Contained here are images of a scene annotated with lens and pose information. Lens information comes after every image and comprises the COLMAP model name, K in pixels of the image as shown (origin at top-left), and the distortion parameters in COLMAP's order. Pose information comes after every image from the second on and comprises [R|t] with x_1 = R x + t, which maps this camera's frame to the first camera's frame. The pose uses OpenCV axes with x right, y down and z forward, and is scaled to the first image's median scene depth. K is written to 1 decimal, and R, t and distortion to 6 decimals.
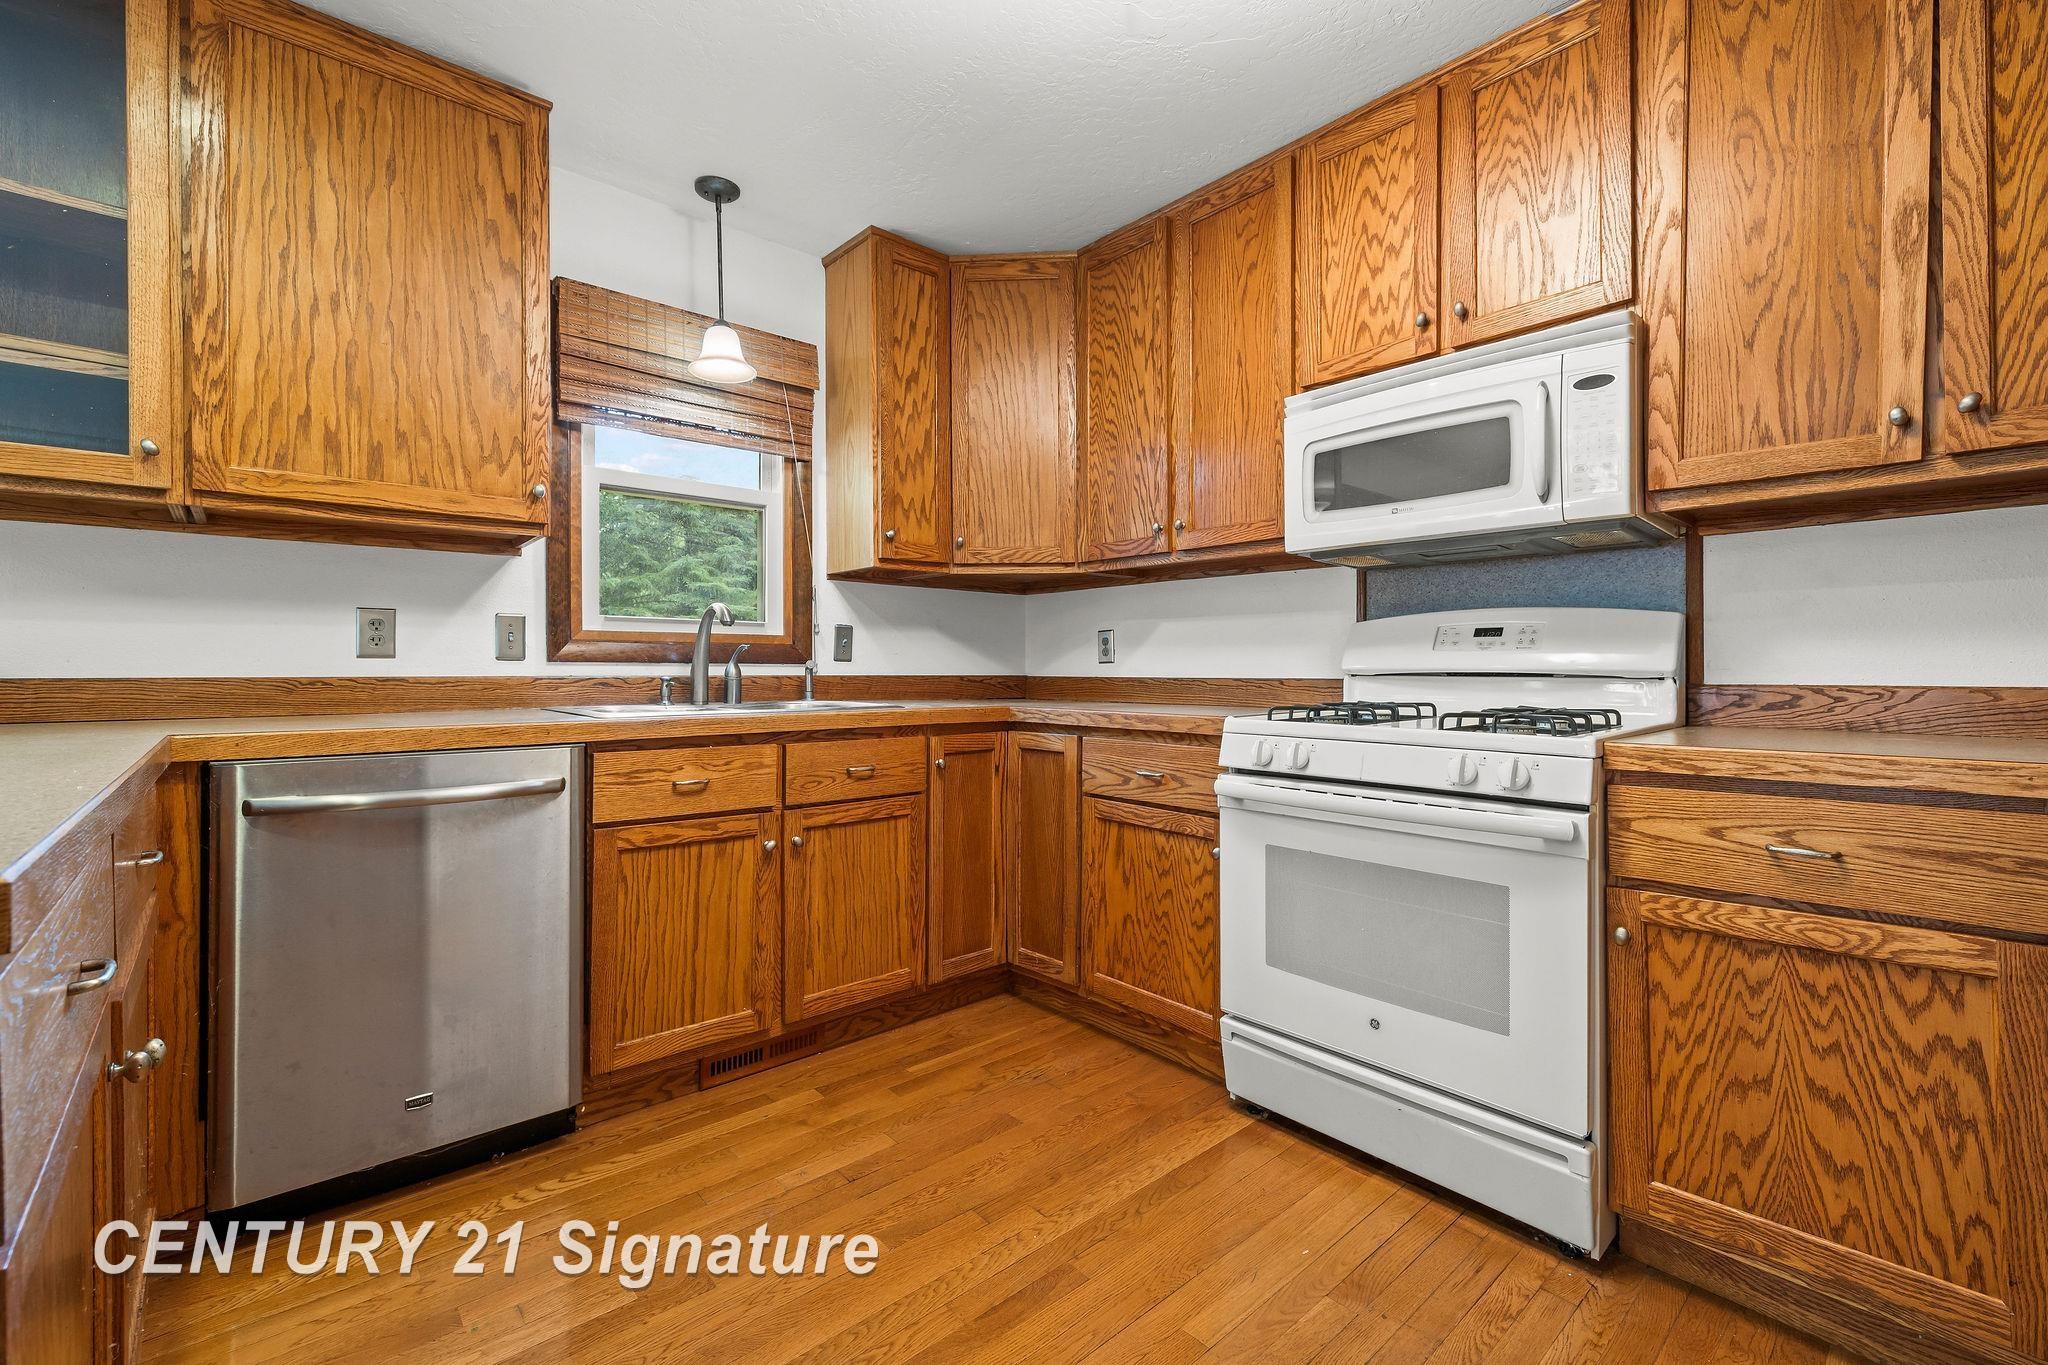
lens RADIAL K [[879.9, 0, 1038.2], [0, 879.9, 667.3], [0, 0, 1]] dist [0.001074, -0.000013]
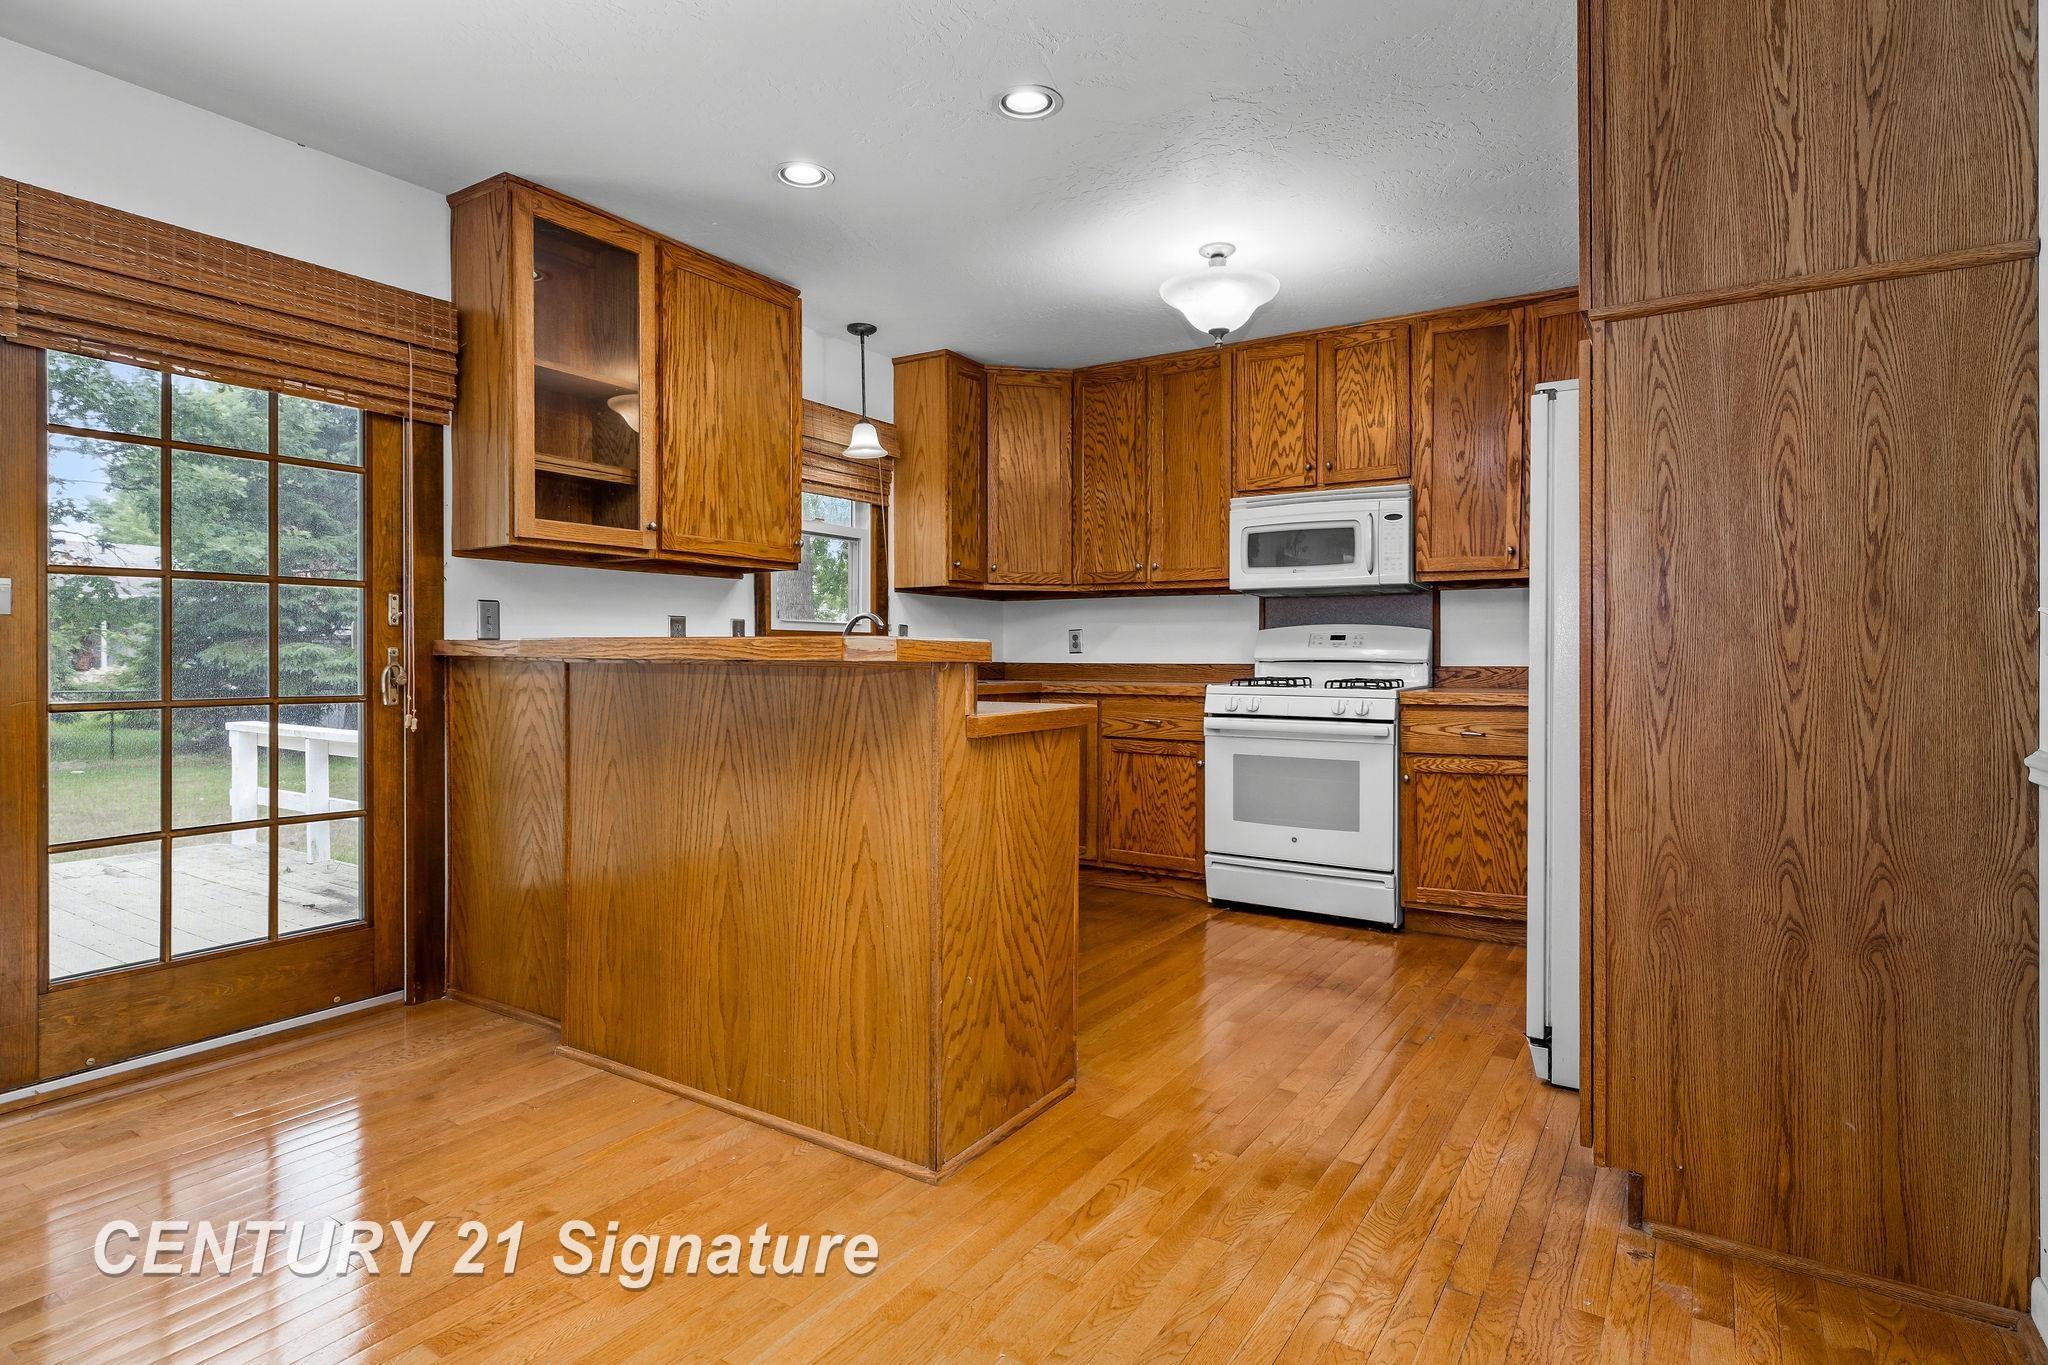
lens RADIAL K [[1068.3, 0, 1031.3], [0, 1068.3, 653.6], [0, 0, 1]] dist [-0.001281, 0.001273]
pose [[0.964331, 0.003468, 0.264677, -0.686337], [-0.003160, 0.999994, -0.001590, -0.001989], [-0.264681, 0.000697, 0.964336, -0.960187]]
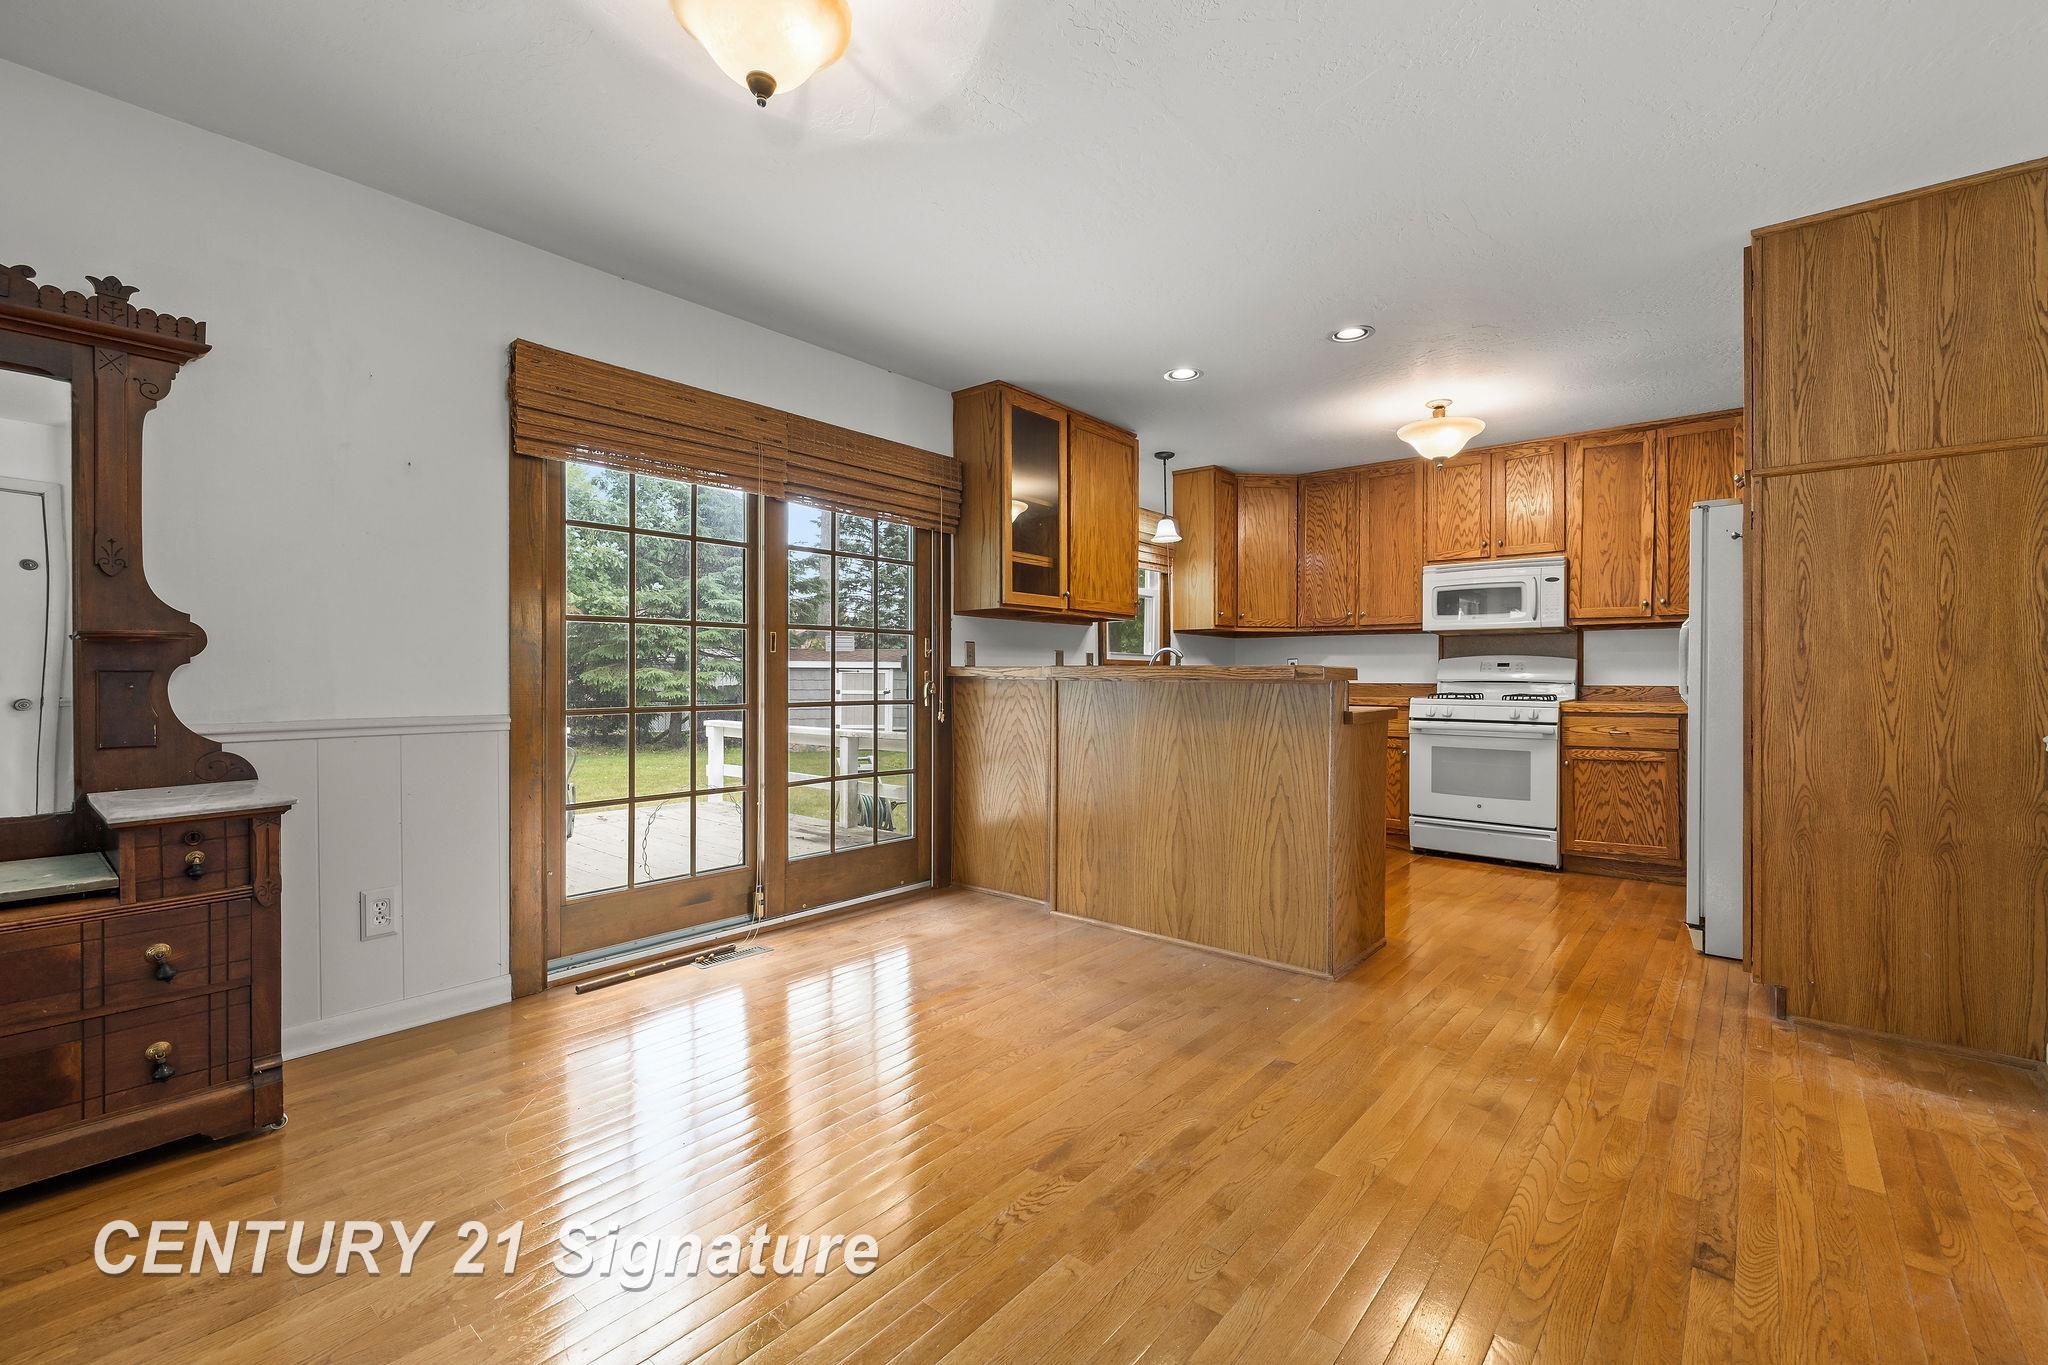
lens RADIAL K [[875.0, 0, 1036.7], [0, 875.0, 677.1], [0, 0, 1]] dist [0.003107, -0.000167]
pose [[0.989357, 0.005423, 0.145410, -1.201582], [-0.005531, 0.999985, 0.000340, 0.001611], [-0.145406, -0.001141, 0.989371, -1.314359]]
